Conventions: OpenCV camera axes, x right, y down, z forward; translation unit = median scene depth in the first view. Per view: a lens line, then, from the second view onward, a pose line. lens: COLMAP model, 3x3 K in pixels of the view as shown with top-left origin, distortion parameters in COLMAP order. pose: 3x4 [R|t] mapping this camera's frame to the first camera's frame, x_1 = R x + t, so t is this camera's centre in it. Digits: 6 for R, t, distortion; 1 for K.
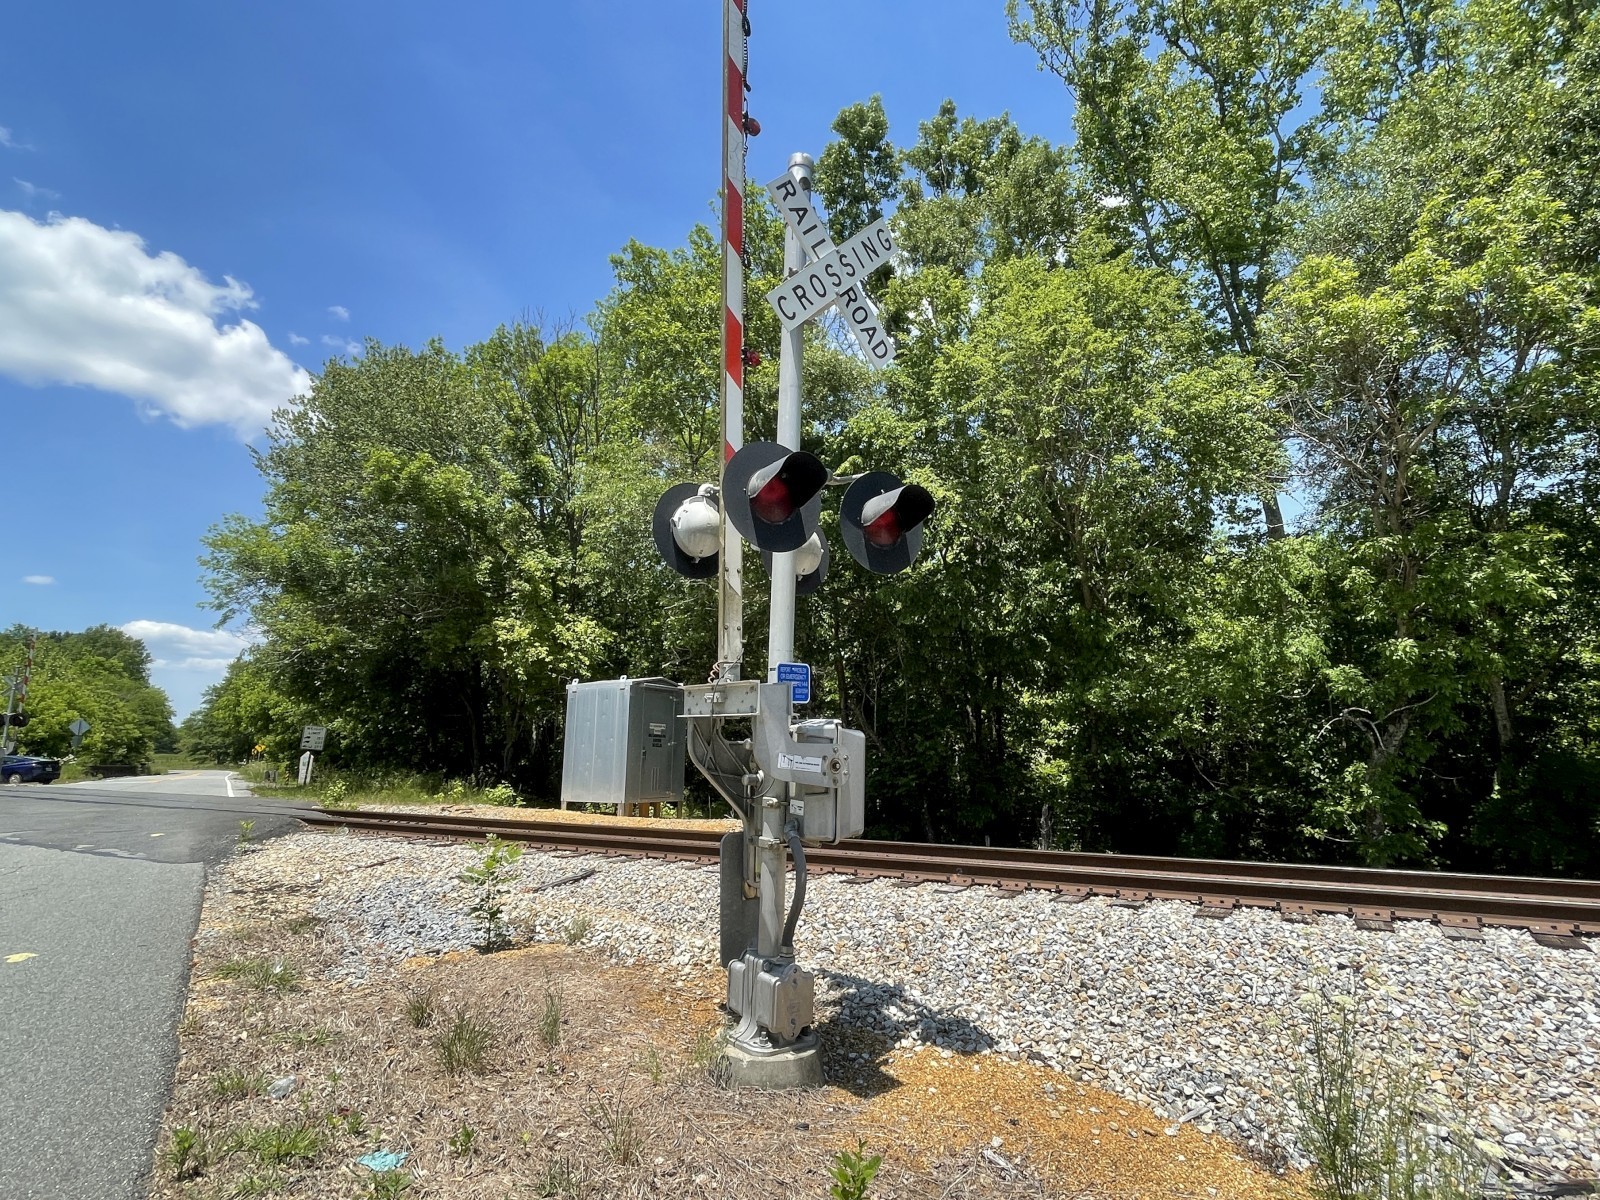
lens RADIAL K [[824.5, 0, 806.0], [0, 824.5, 599.0], [0, 0, 1]] dist [-0.002131, -0.001260]
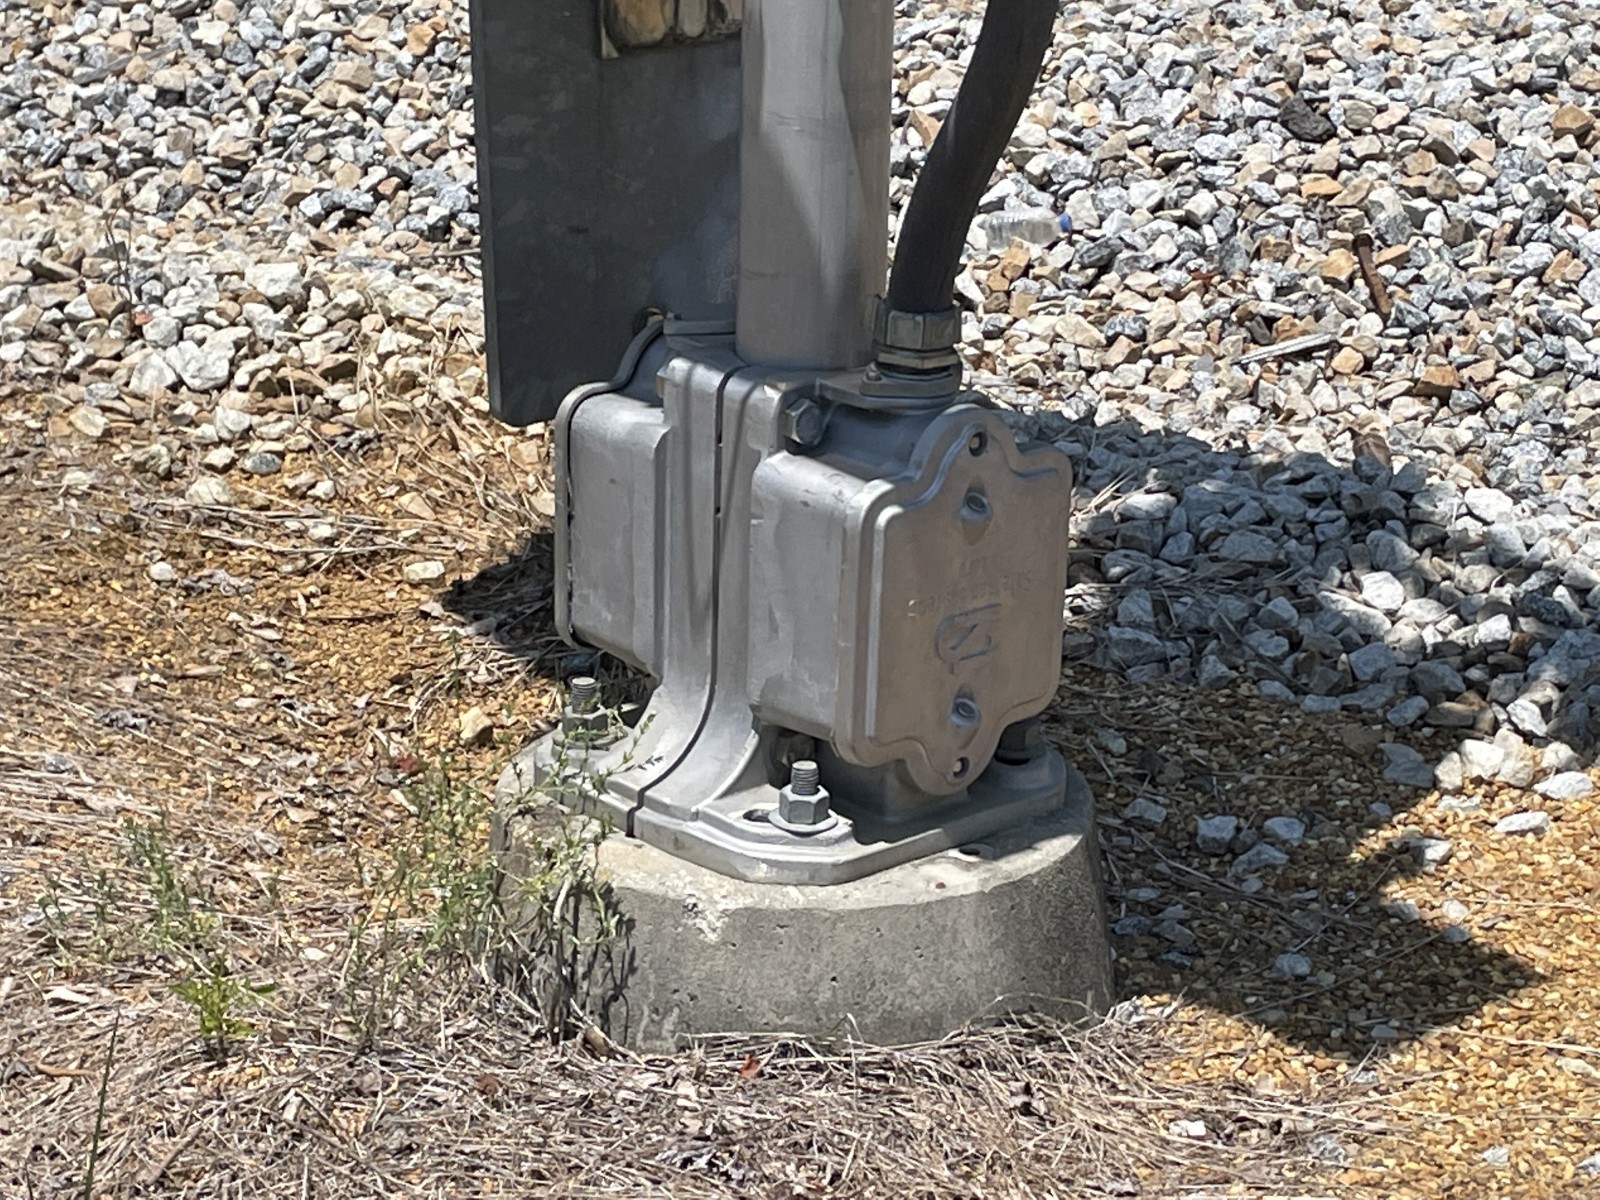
lens RADIAL K [[3798.2, 0, 800.0], [0, 3798.2, 600.0], [0, 0, 1]] dist [0.103903, 0.246219]
pose [[0.997000, -0.030050, 0.071333, -0.070831], [-0.007548, 0.879427, 0.475974, 0.069739], [-0.077035, -0.475085, 0.876561, 0.196933]]
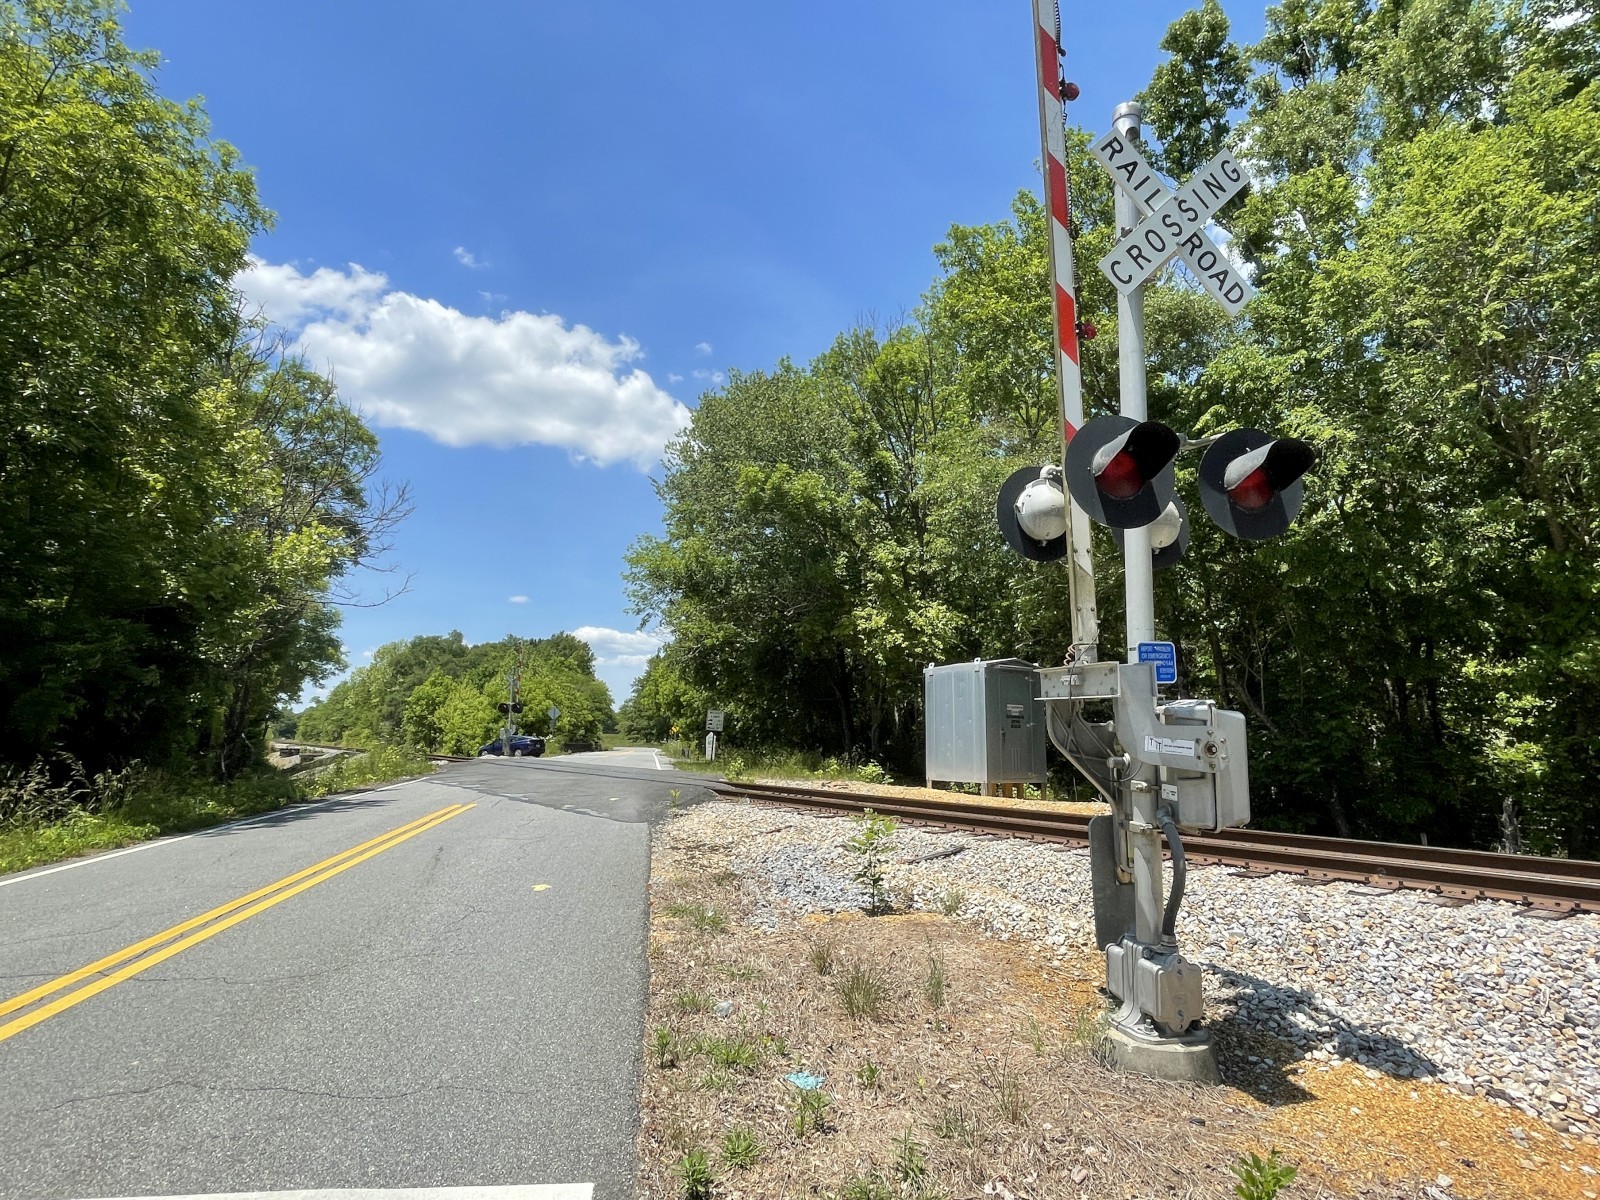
lens RADIAL K [[824.5, 0, 806.0], [0, 824.5, 599.0], [0, 0, 1]] dist [-0.002131, -0.001260]
pose [[0.912237, -0.064451, -0.404560, 0.003786], [0.073646, 0.997259, 0.007188, -0.006484], [0.402988, -0.036351, 0.914483, -0.026424]]
